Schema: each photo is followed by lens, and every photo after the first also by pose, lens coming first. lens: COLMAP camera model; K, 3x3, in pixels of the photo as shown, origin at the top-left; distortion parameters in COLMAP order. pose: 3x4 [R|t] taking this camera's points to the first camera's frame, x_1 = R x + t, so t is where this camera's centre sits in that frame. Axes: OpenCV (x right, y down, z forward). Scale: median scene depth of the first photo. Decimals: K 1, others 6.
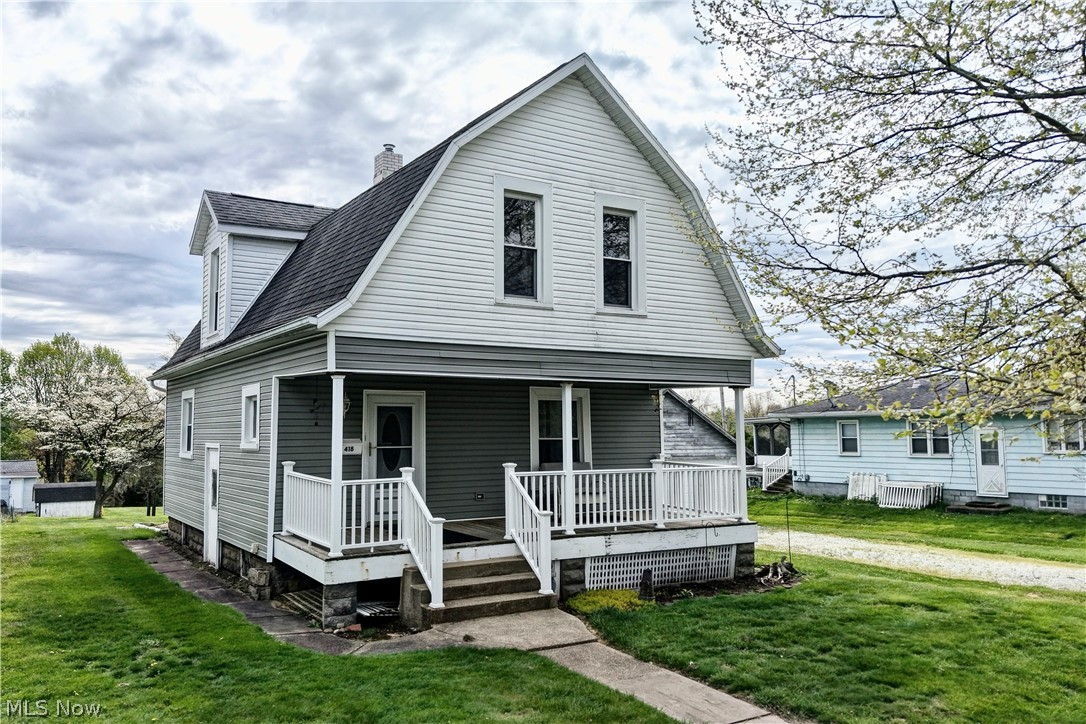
lens RADIAL K [[861.0, 0, 500.0], [0, 861.0, 349.0], [0, 0, 1]] dist [0.081657, -0.228215]
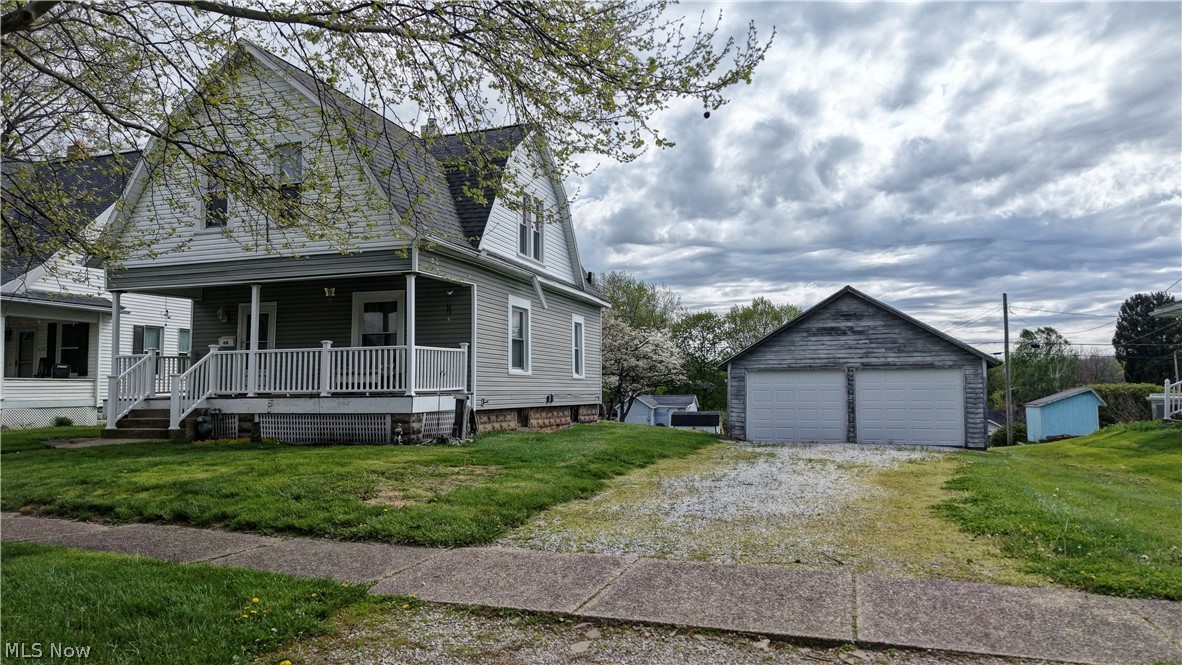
lens RADIAL K [[788.1, 0, 591.0], [0, 788.1, 332.5], [0, 0, 1]] dist [0.002460, 0.000250]
pose [[0.650713, -0.057682, -0.757129, 1.339886], [0.078222, 0.996898, -0.008721, 0.164961], [0.755284, -0.053549, 0.653207, 0.592556]]
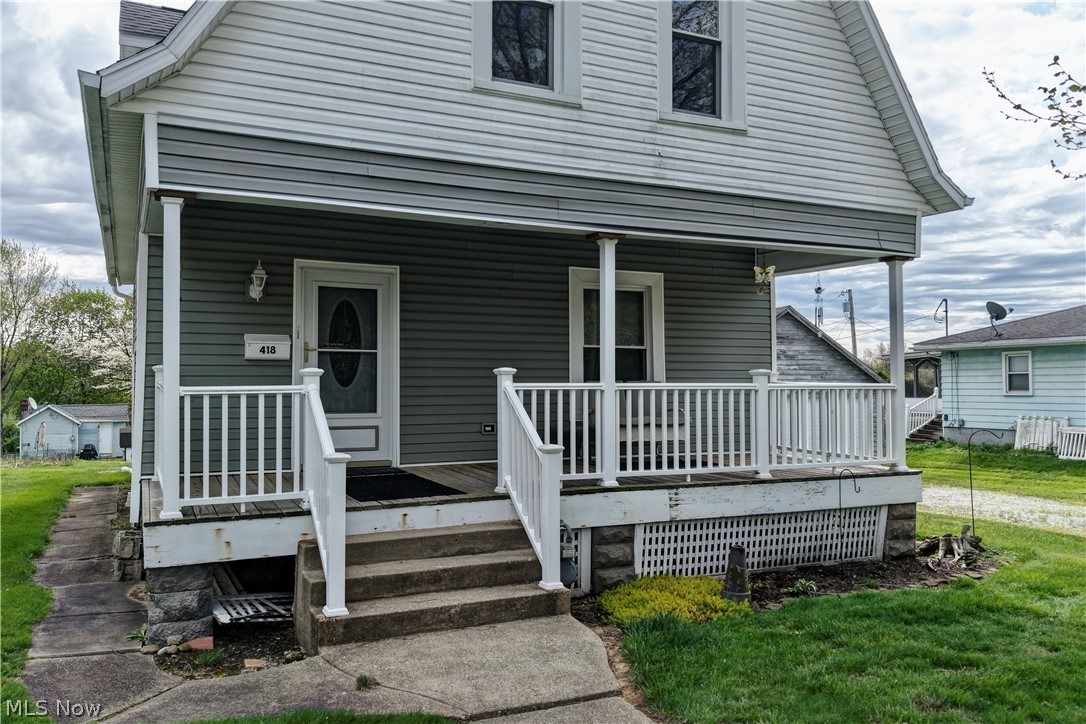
lens RADIAL K [[867.5, 0, 543.0], [0, 867.5, 362.0], [0, 0, 1]] dist [0.010387, -0.006068]
pose [[0.996018, 0.000907, -0.089145, 0.086974], [0.005212, 0.997646, 0.068382, 0.084356], [0.088997, -0.068575, 0.993668, 0.391814]]
